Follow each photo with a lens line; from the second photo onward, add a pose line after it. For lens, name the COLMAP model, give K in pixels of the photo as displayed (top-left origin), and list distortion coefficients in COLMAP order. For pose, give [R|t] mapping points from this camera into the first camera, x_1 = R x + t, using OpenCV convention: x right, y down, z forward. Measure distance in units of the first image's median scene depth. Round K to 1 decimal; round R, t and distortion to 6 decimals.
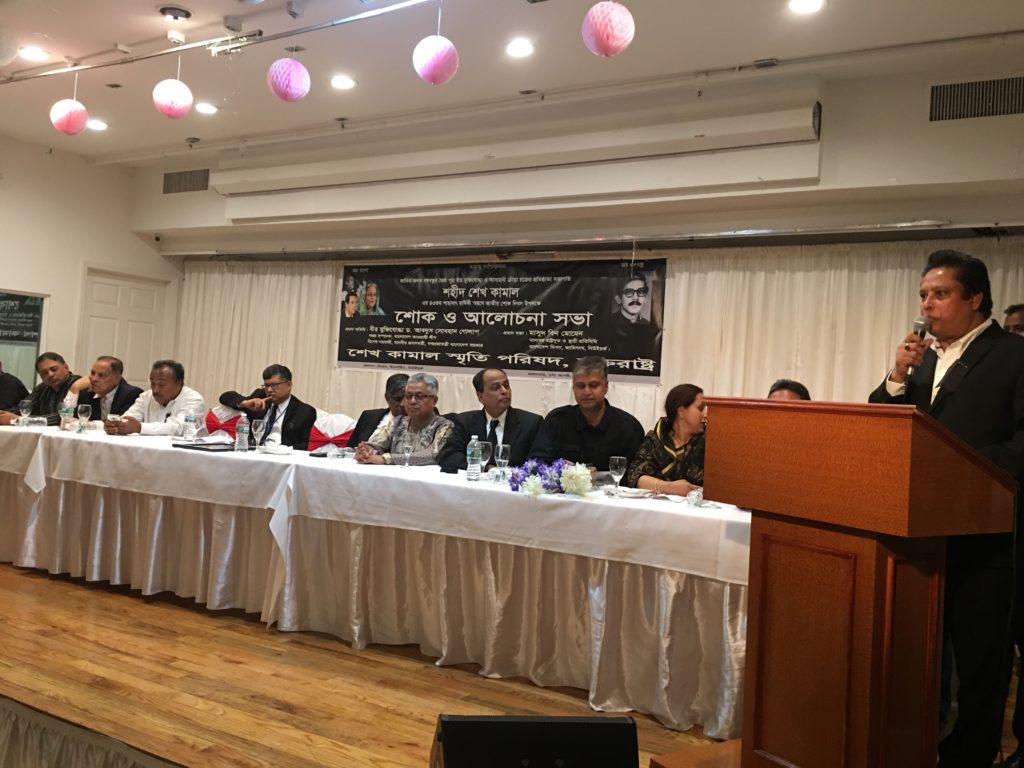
lens RADIAL K [[864.3, 0, 504.0], [0, 864.3, 367.1], [0, 0, 1]] dist [0.075321, -0.100652]
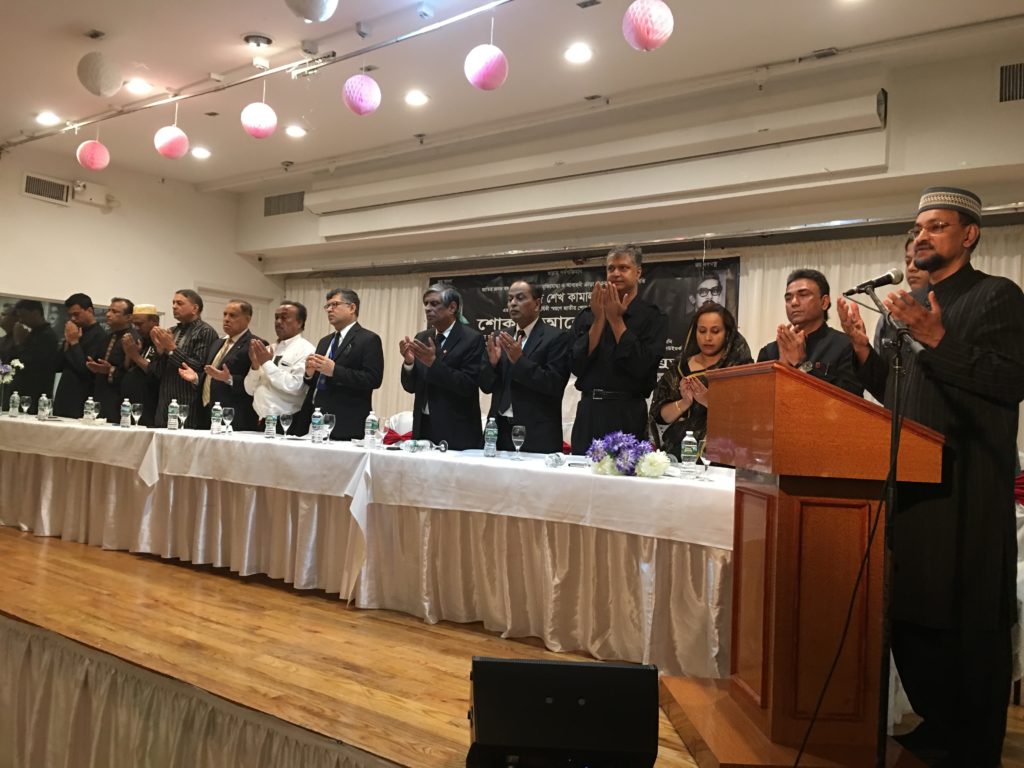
lens RADIAL K [[864.3, 0, 508.0], [0, 864.3, 376.8], [0, 0, 1]] dist [0.075321, -0.100652]
pose [[0.992825, -0.018287, -0.118169, 0.036559], [0.016626, 0.999749, -0.015025, 0.023744], [0.118414, 0.012952, 0.992880, -0.025829]]
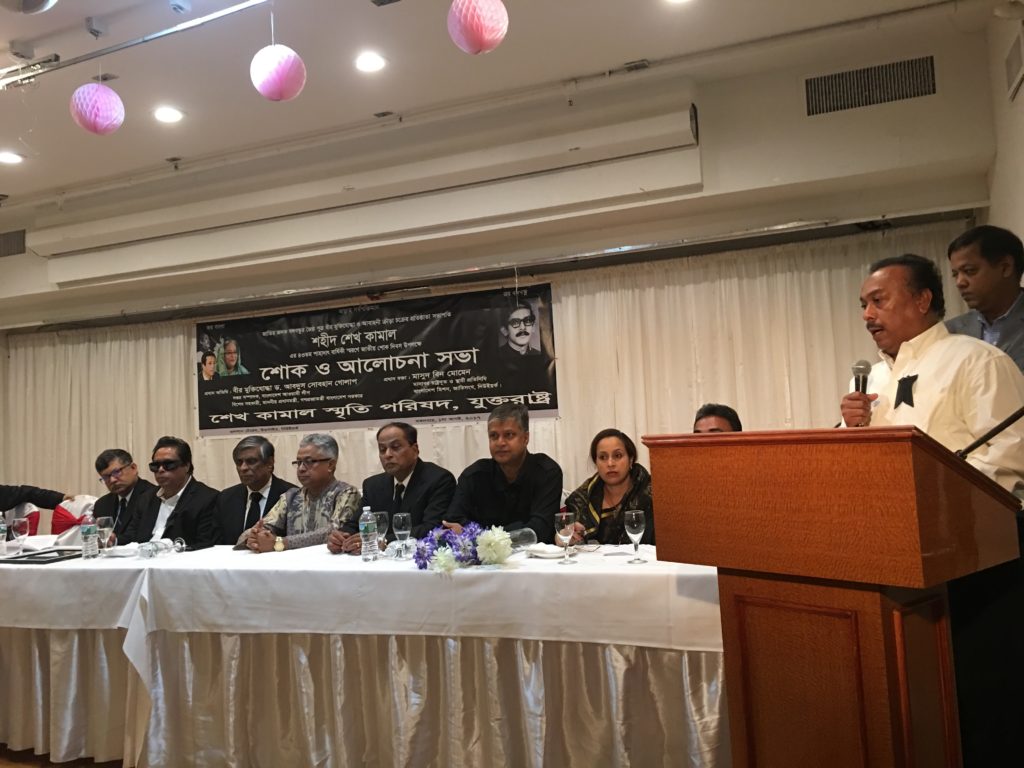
lens RADIAL K [[864.3, 0, 507.0], [0, 864.3, 372.7], [0, 0, 1]] dist [0.075321, -0.100652]
pose [[0.984057, -0.104083, 0.144221, -0.004158], [0.109217, 0.993620, -0.028130, -0.007464], [-0.140373, 0.043432, 0.989146, 0.081469]]
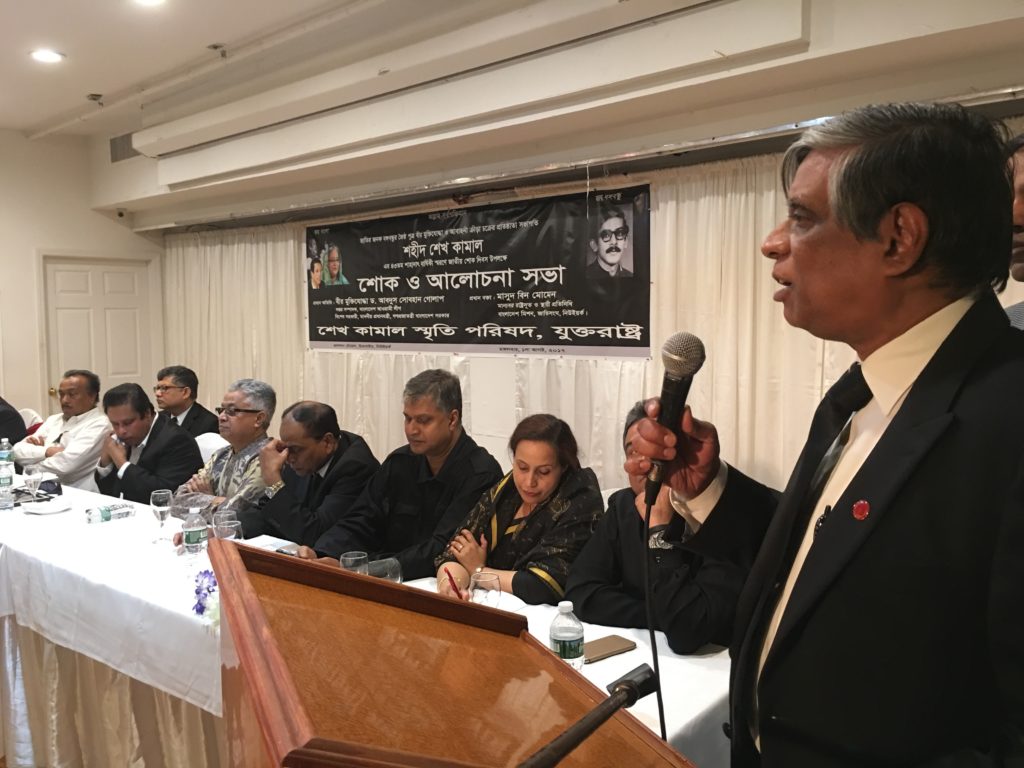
lens RADIAL K [[864.3, 0, 511.6], [0, 864.3, 375.6], [0, 0, 1]] dist [0.075321, -0.100652]
pose [[0.978974, -0.060758, -0.194729, 0.201929], [0.077926, 0.993602, 0.081746, -0.033638], [0.188516, -0.095201, 0.977445, 0.246237]]
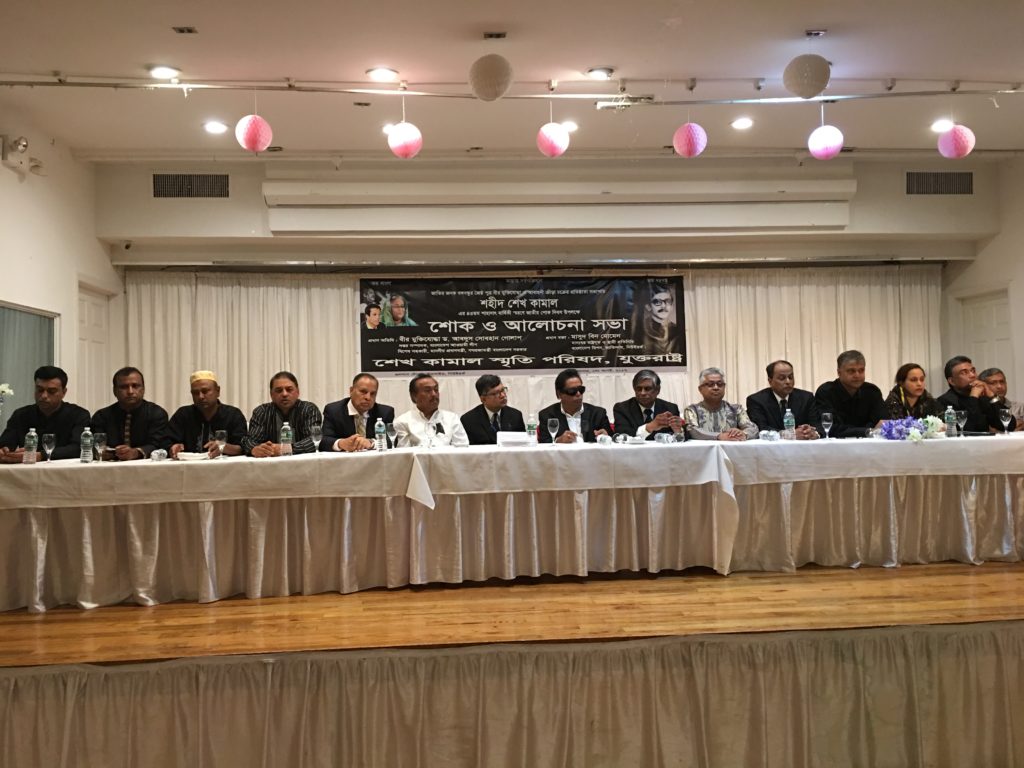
lens RADIAL K [[864.3, 0, 502.8], [0, 864.3, 383.5], [0, 0, 1]] dist [0.075321, -0.100652]
pose [[0.814866, -0.070487, 0.575347, -0.782894], [0.057253, 0.997513, 0.041121, -0.031803], [-0.576815, -0.000568, 0.816875, 0.087228]]
